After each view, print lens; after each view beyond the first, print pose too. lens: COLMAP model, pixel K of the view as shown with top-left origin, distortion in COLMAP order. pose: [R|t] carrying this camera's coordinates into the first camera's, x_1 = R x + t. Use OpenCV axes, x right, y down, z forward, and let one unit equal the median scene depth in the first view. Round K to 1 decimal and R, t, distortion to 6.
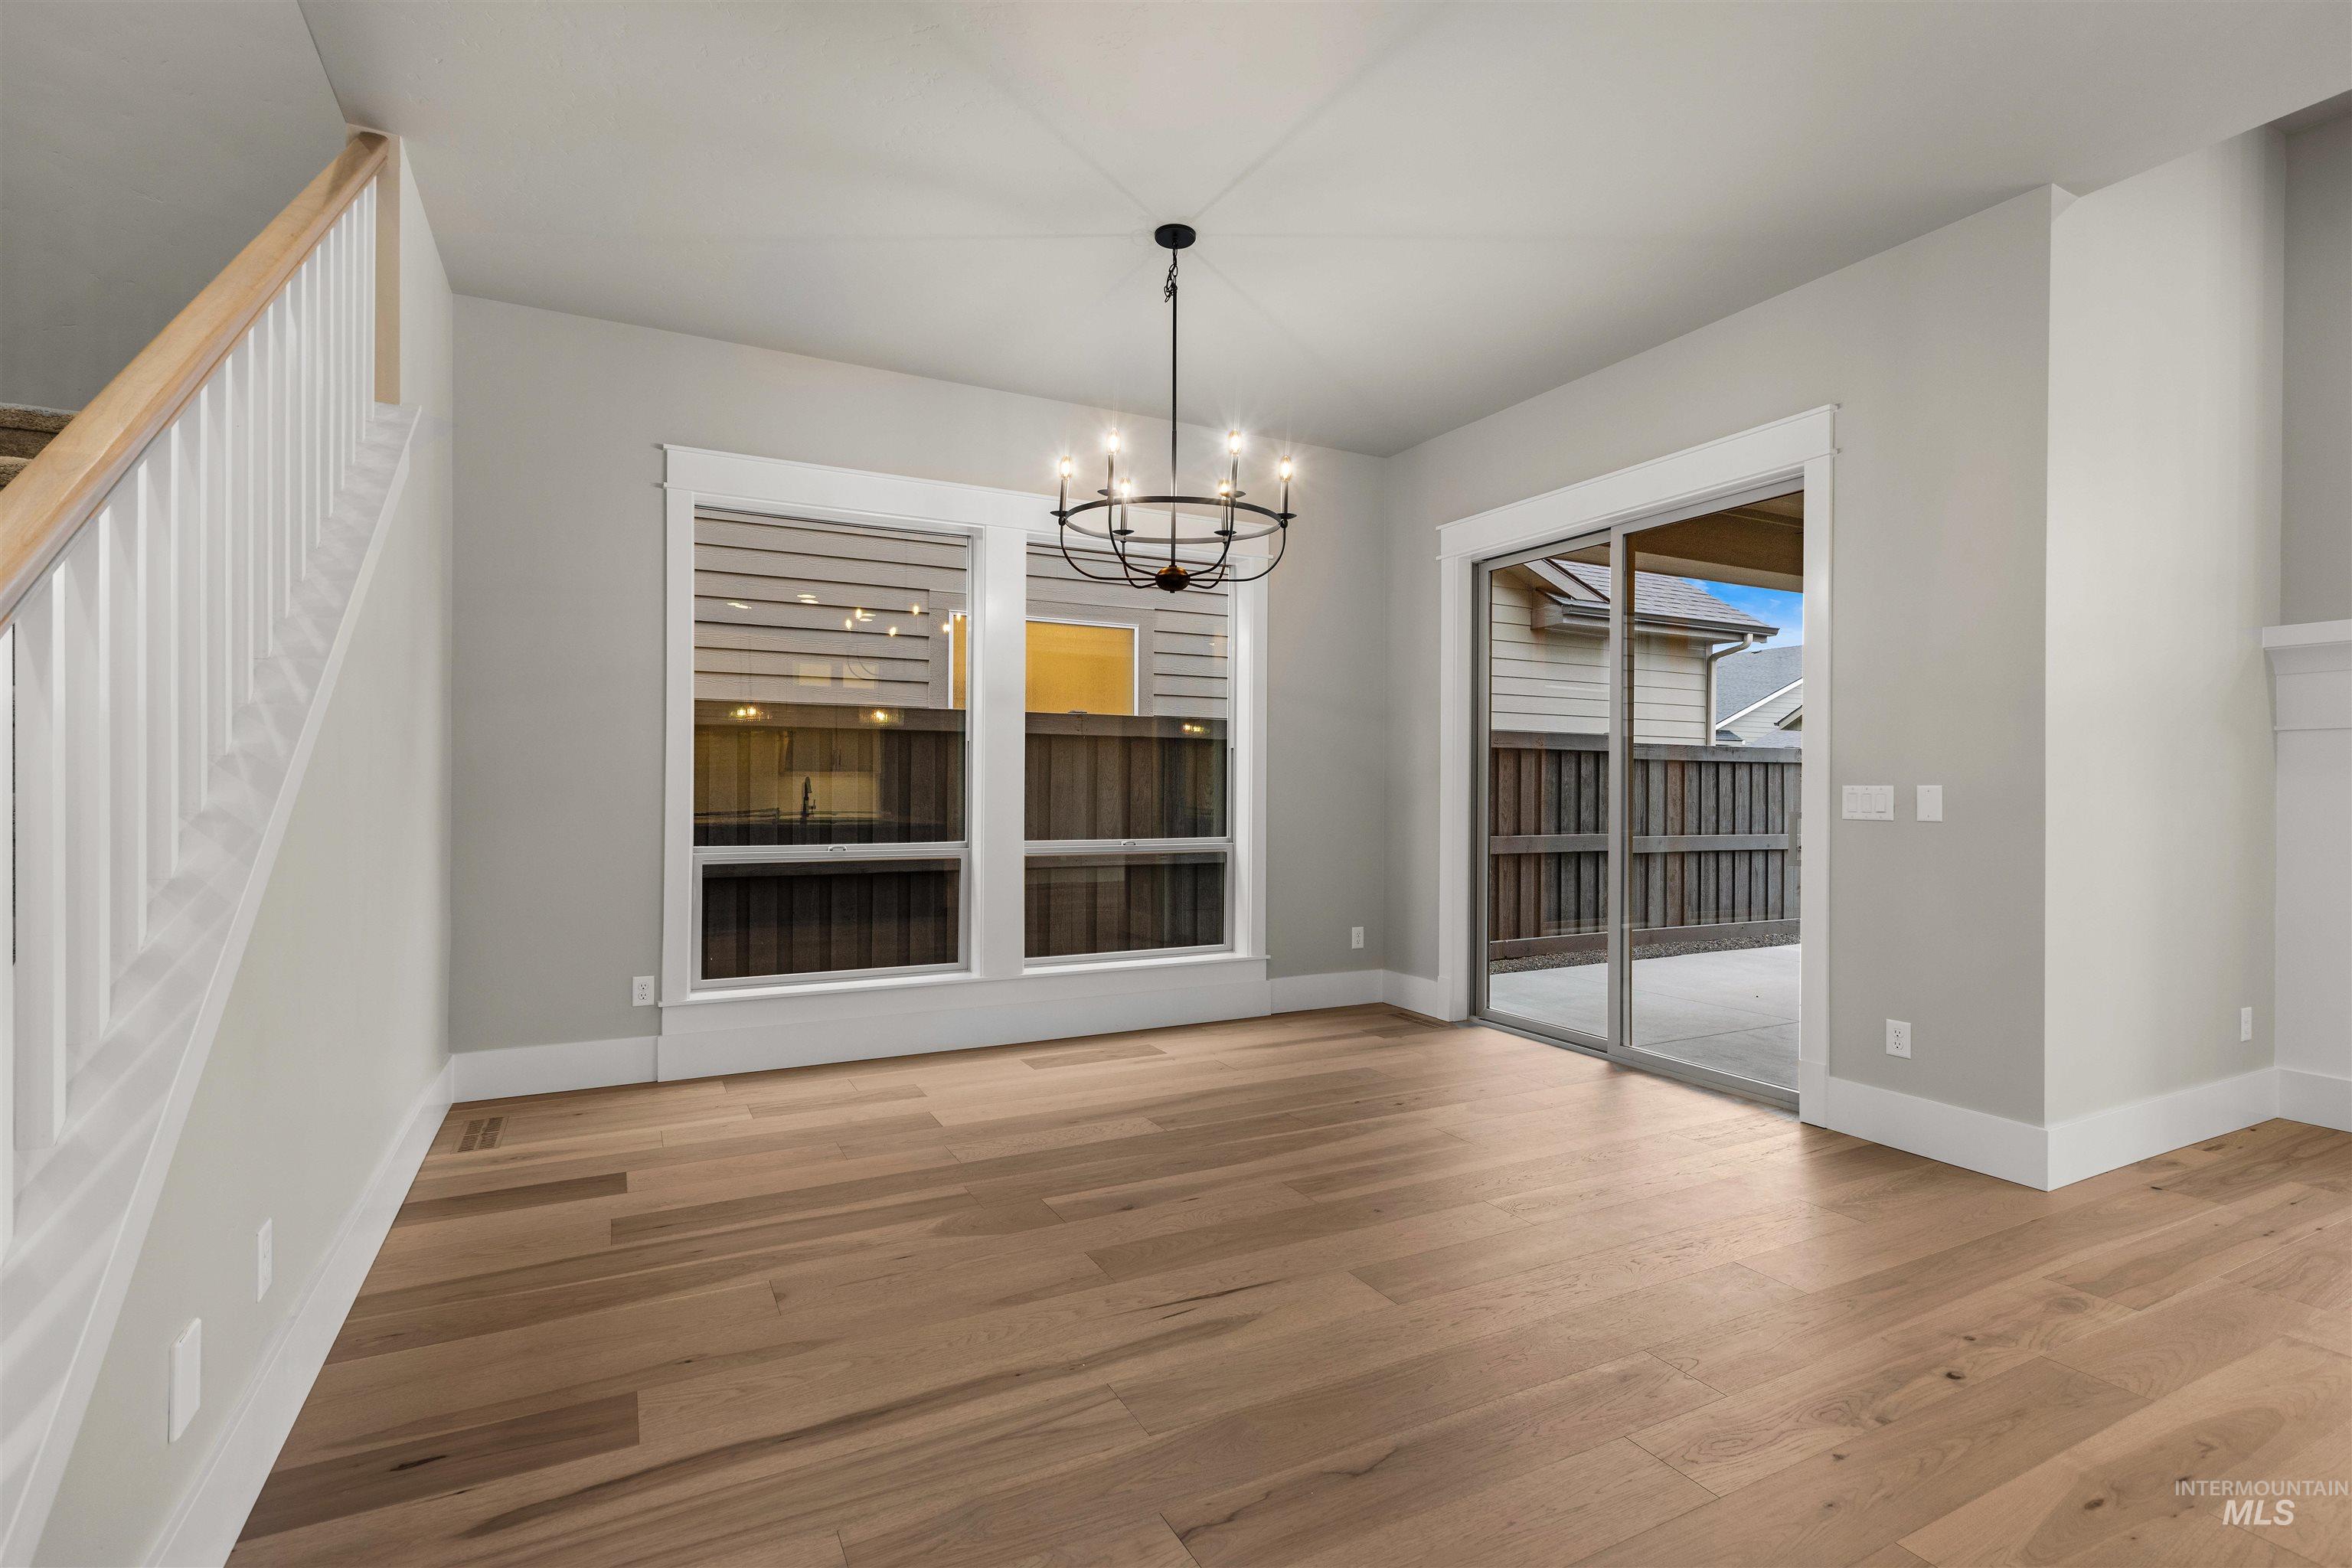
lens RADIAL K [[1061.0, 0, 1174.9], [0, 1061.0, 786.9], [0, 0, 1]] dist [0.005801, -0.002257]
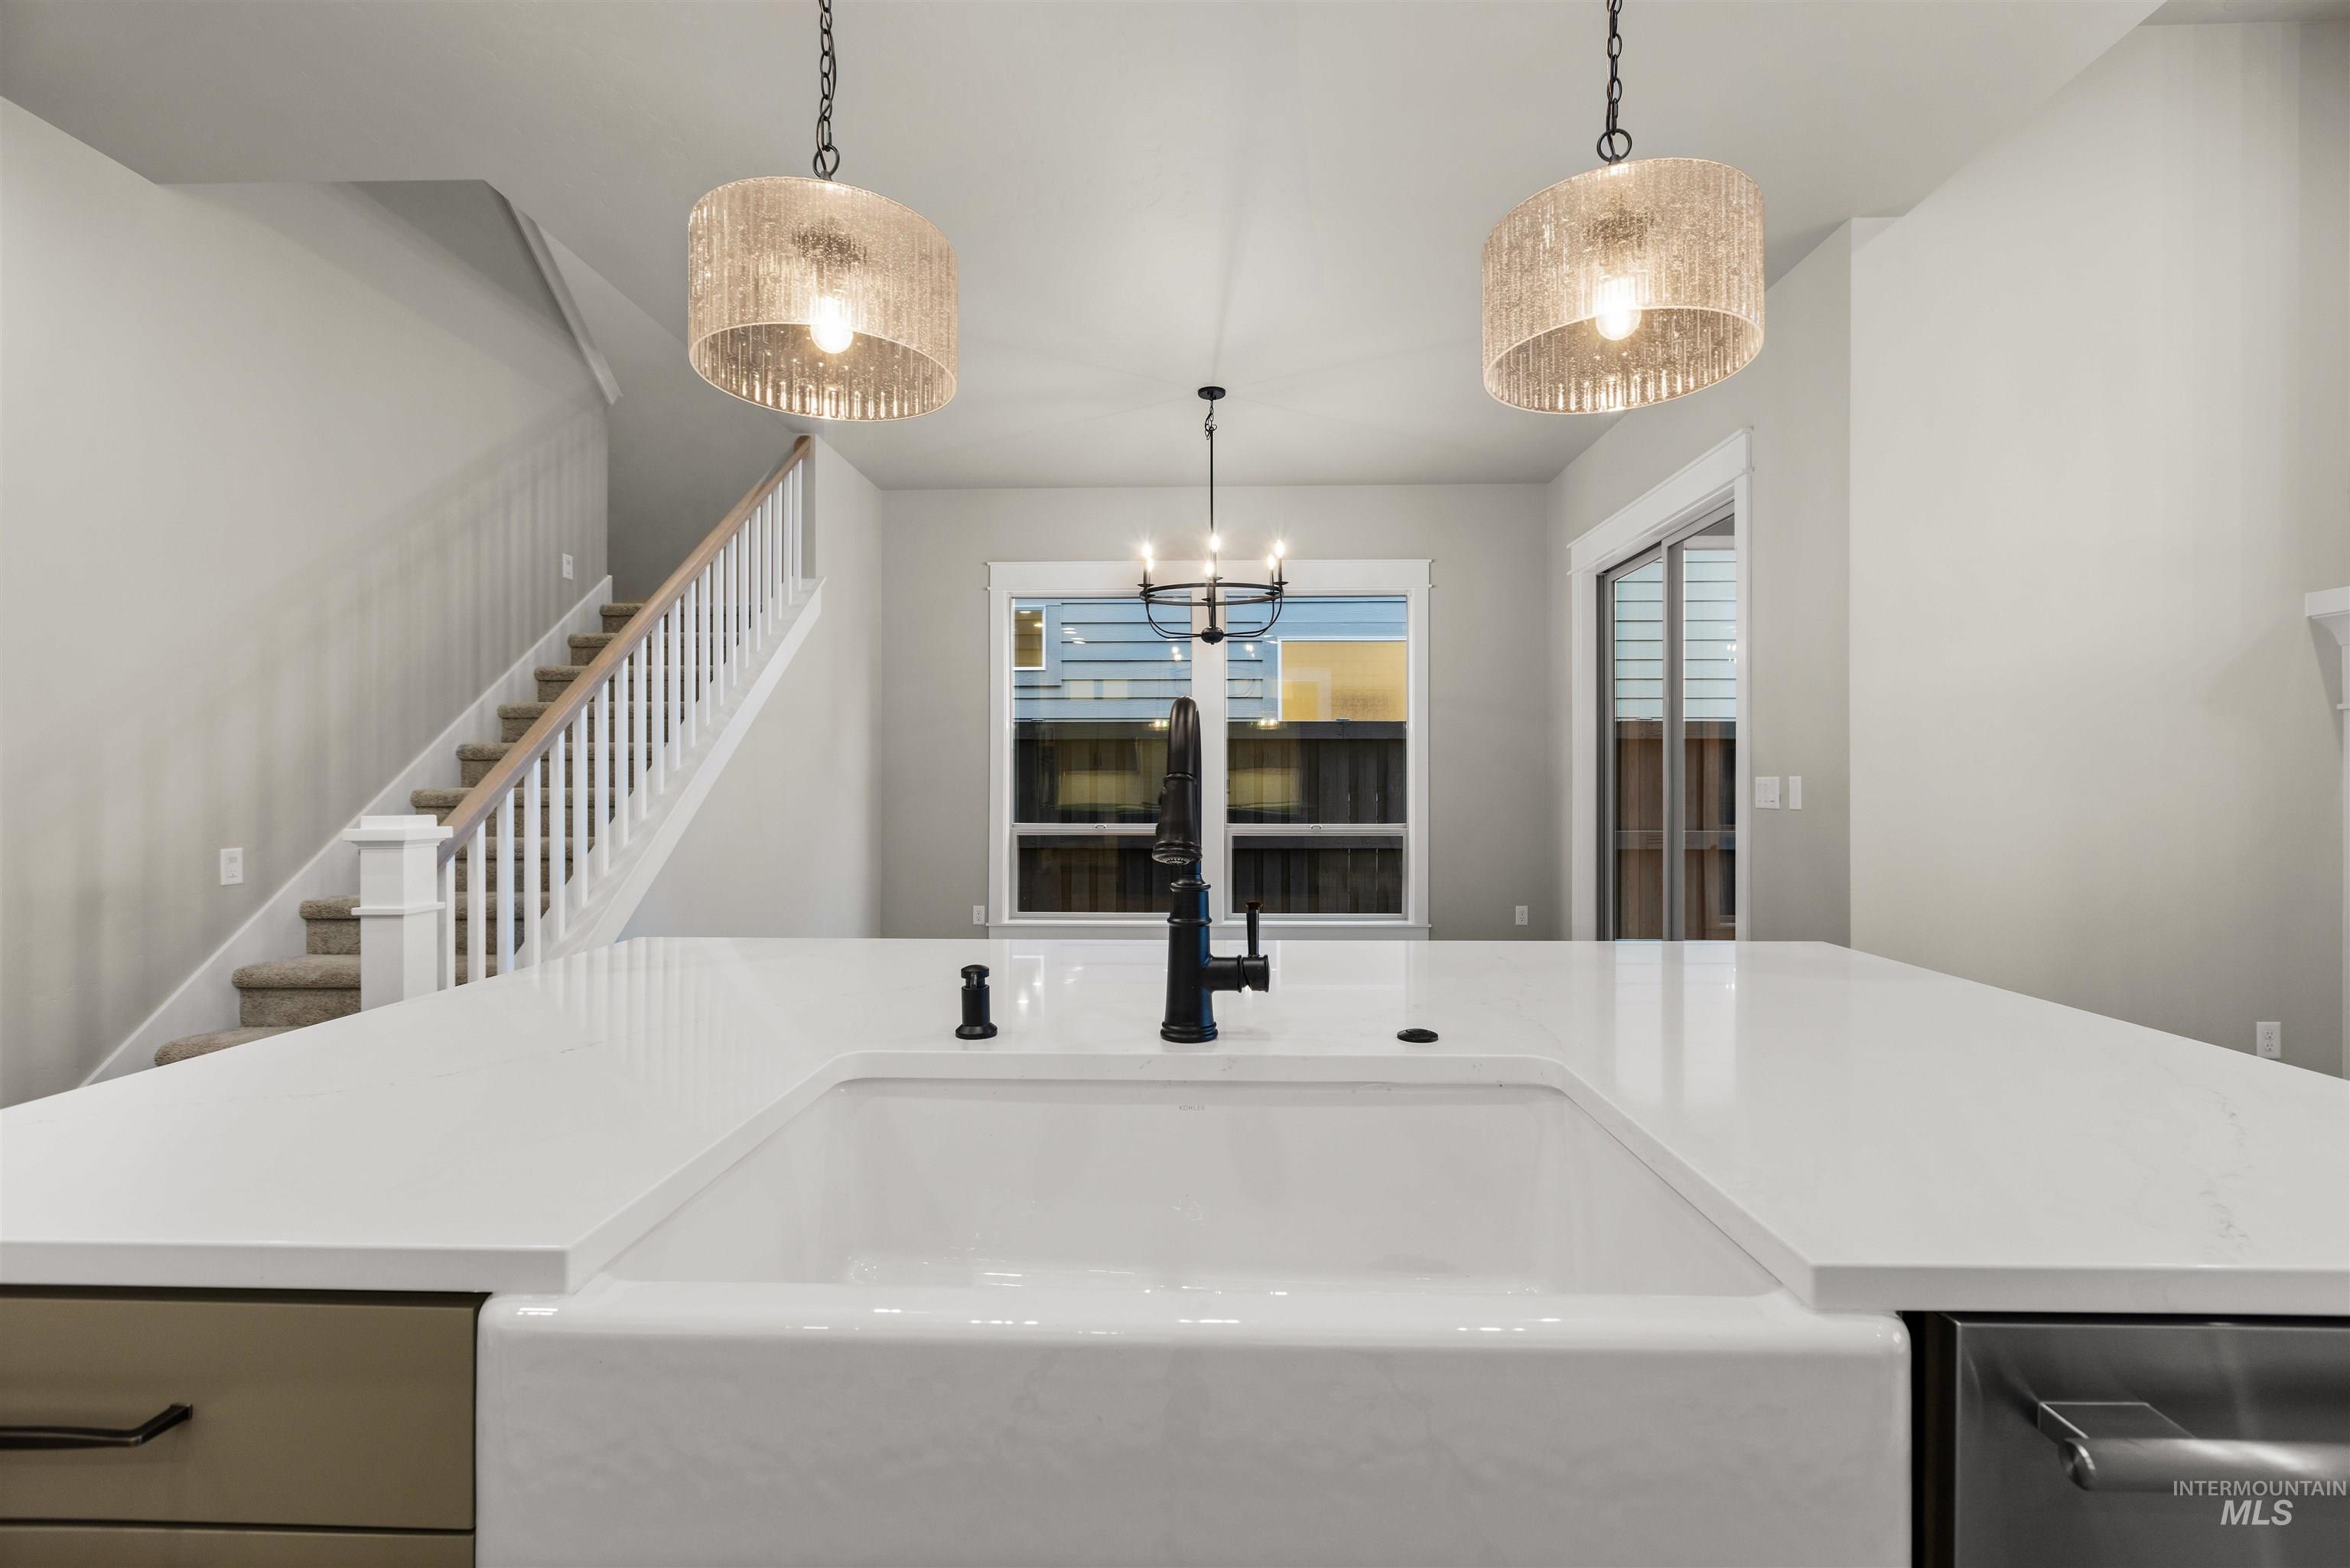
lens RADIAL K [[1060.0, 0, 1173.2], [0, 1060.0, 785.5], [0, 0, 1]] dist [0.005801, -0.002257]
pose [[0.876065, -0.005301, -0.482163, 0.553077], [0.007960, 0.999962, 0.003469, -0.002572], [0.482126, -0.006877, 0.876075, -0.225993]]
